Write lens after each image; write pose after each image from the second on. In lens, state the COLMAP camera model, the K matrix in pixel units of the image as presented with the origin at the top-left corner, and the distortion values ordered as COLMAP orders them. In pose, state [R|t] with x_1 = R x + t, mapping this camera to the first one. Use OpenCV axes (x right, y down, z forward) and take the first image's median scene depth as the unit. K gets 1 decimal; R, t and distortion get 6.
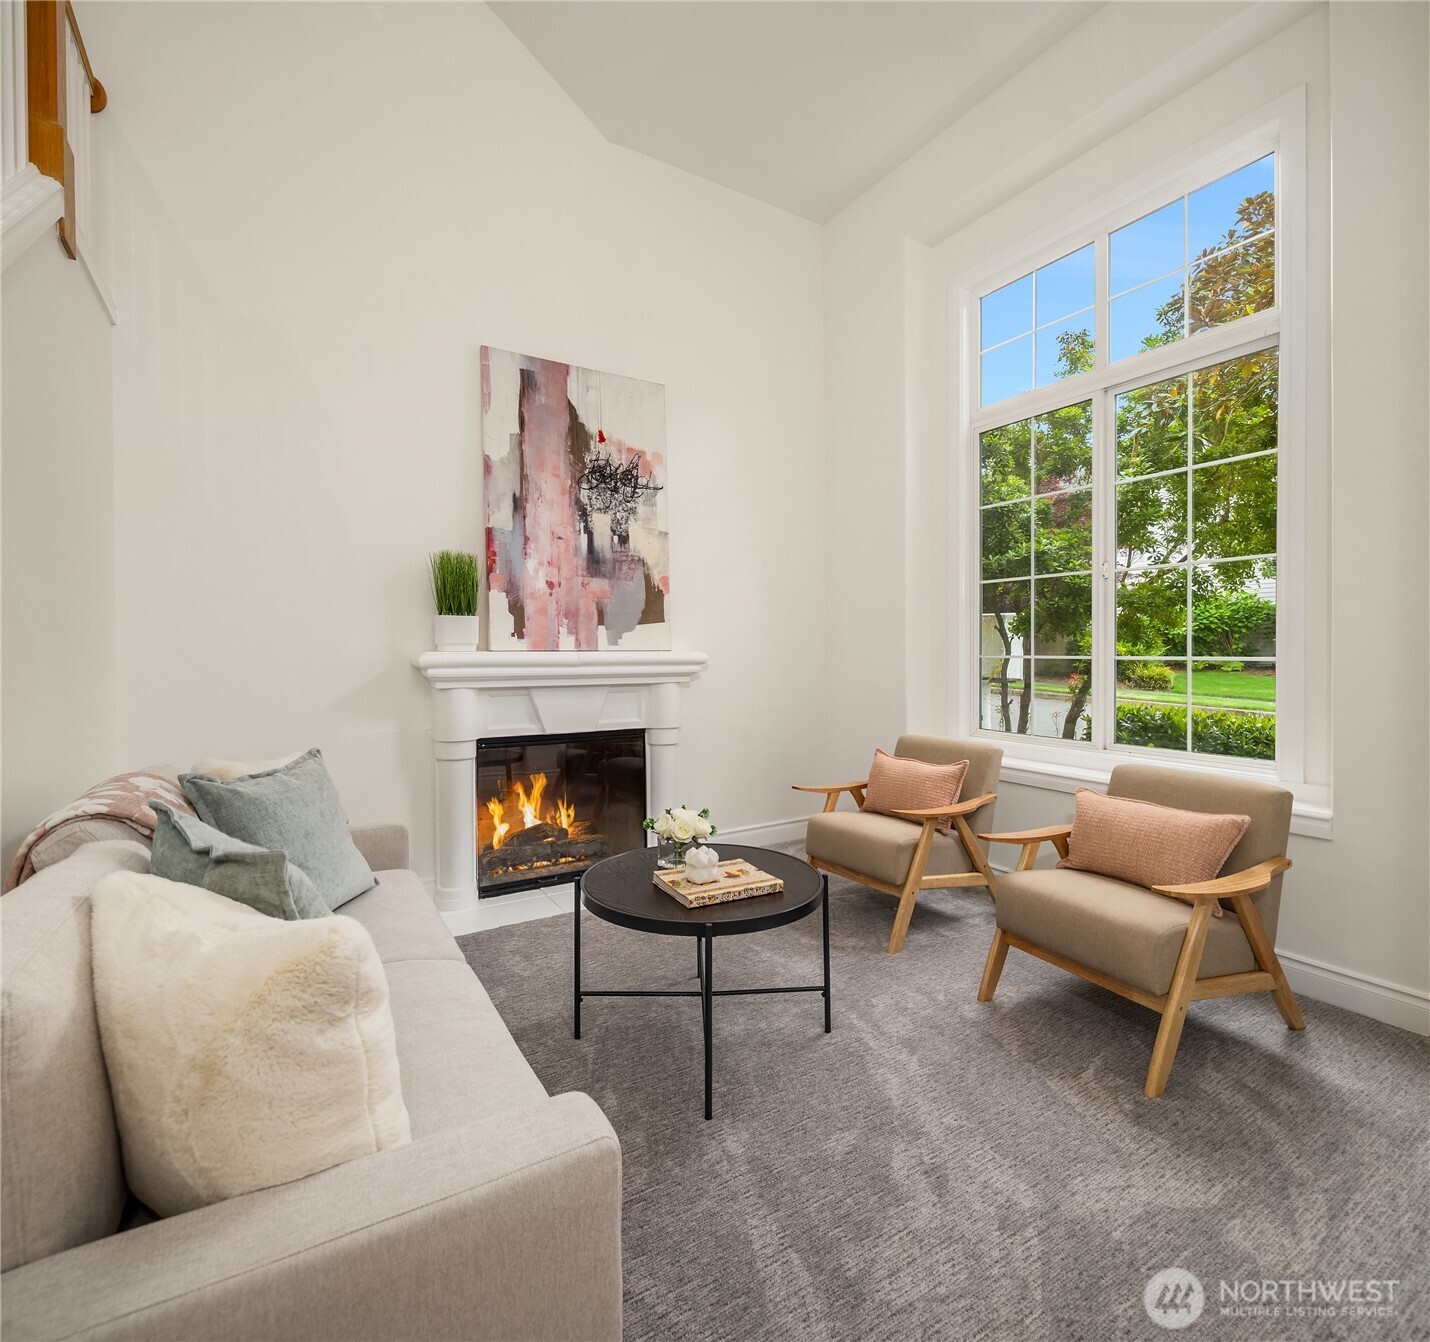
lens RADIAL K [[673.5, 0, 703.6], [0, 673.5, 664.3], [0, 0, 1]] dist [0.005345, 0.000075]
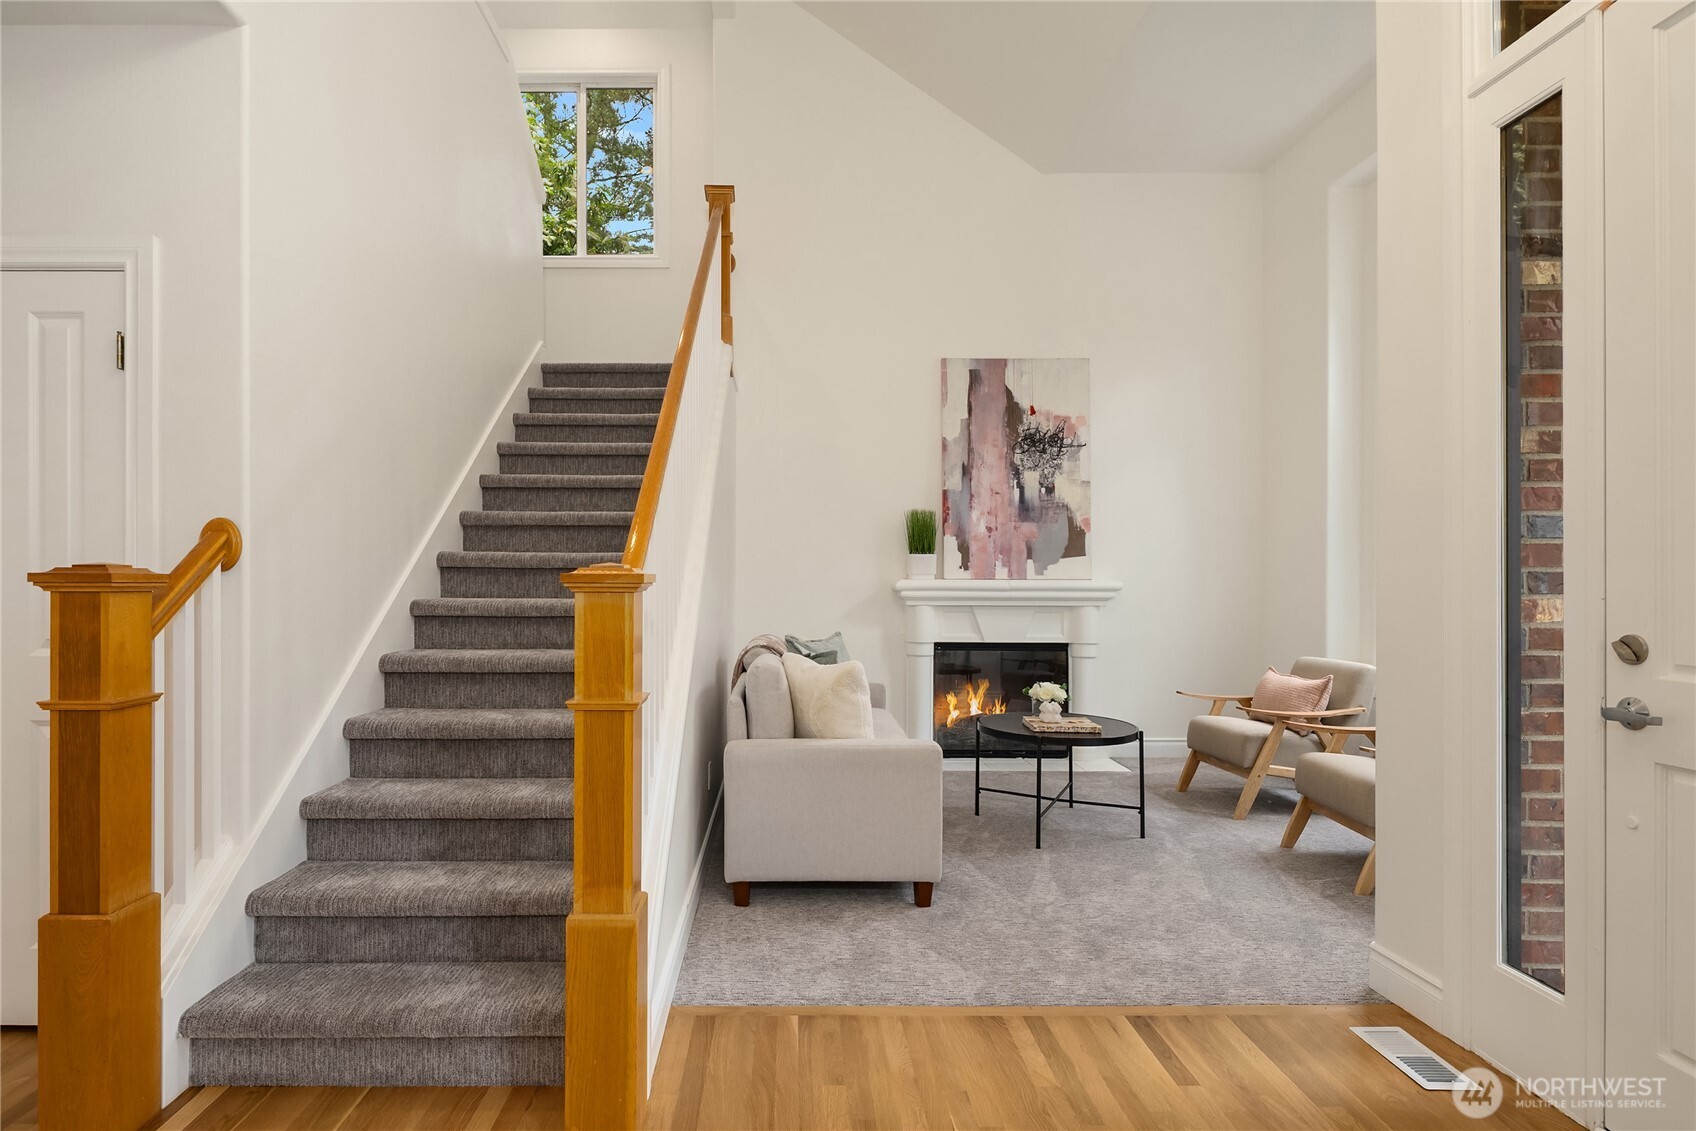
lens RADIAL K [[839.4, 0, 815.5], [0, 839.4, 580.7], [0, 0, 1]] dist [0.002844, 0.001172]
pose [[0.867303, 0.003218, -0.497770, 0.291294], [-0.013839, 0.999748, -0.017649, 0.016337], [0.497588, 0.022196, 0.867130, -0.584498]]
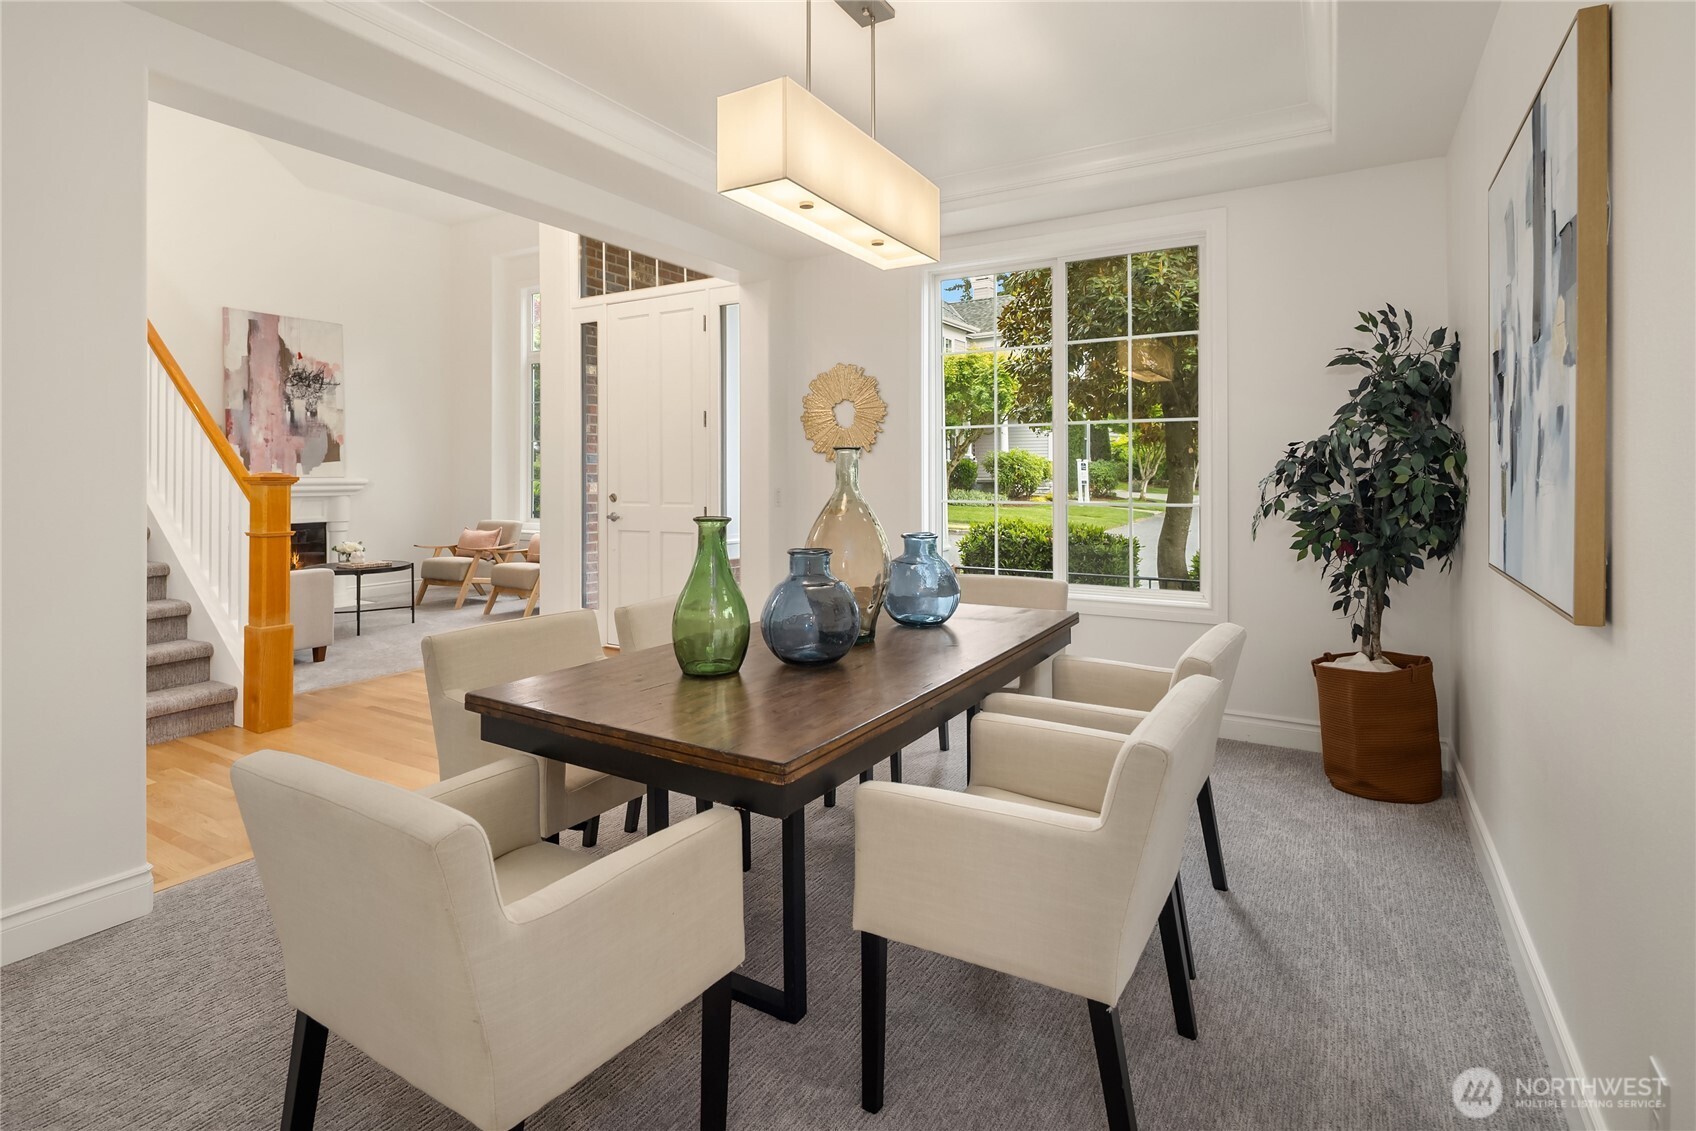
lens RADIAL K [[839.4, 0, 840.2], [0, 839.4, 455.5], [0, 0, 1]] dist [0.002844, 0.001172]
pose [[0.881051, 0.009308, 0.472930, 0.057803], [0.012217, 0.999025, -0.042421, 0.034083], [-0.472863, 0.043152, 0.880078, -1.647705]]
